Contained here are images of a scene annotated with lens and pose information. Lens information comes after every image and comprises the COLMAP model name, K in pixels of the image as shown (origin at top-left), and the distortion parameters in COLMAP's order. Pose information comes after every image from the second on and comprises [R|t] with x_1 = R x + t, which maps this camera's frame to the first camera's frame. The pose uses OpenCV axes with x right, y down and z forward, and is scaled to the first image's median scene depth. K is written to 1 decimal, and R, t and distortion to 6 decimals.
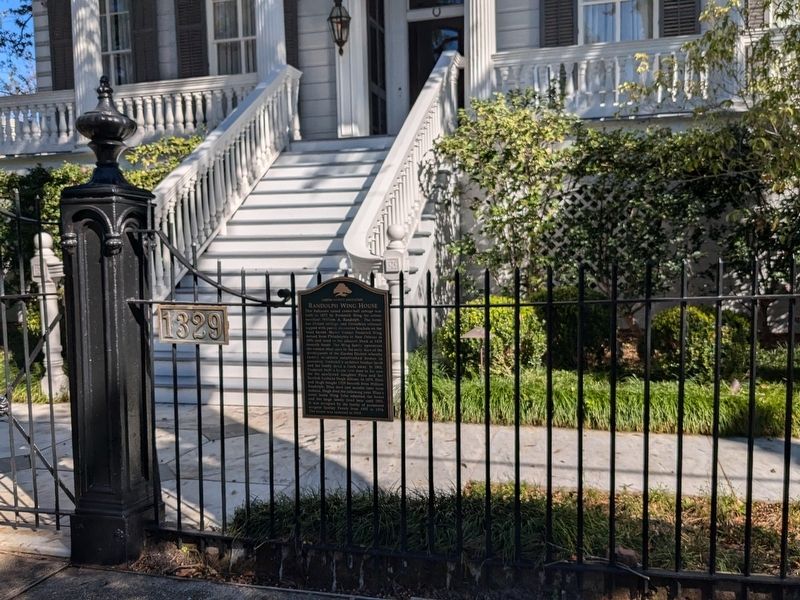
lens RADIAL K [[627.0, 0, 400.0], [0, 627.0, 300.0], [0, 0, 1]] dist [0.002037, -0.000628]
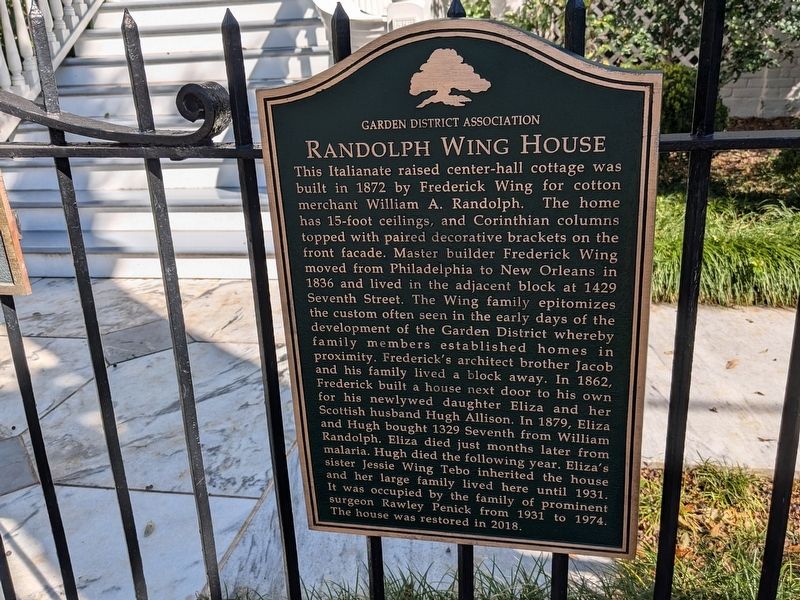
lens RADIAL K [[740.7, 0, 400.0], [0, 740.7, 300.0], [0, 0, 1]] dist [-0.002806, -0.008753]
pose [[0.998112, -0.047470, 0.038984, -0.122290], [0.035086, 0.961518, 0.272492, -0.012396], [-0.050419, -0.270610, 0.961368, 0.696477]]
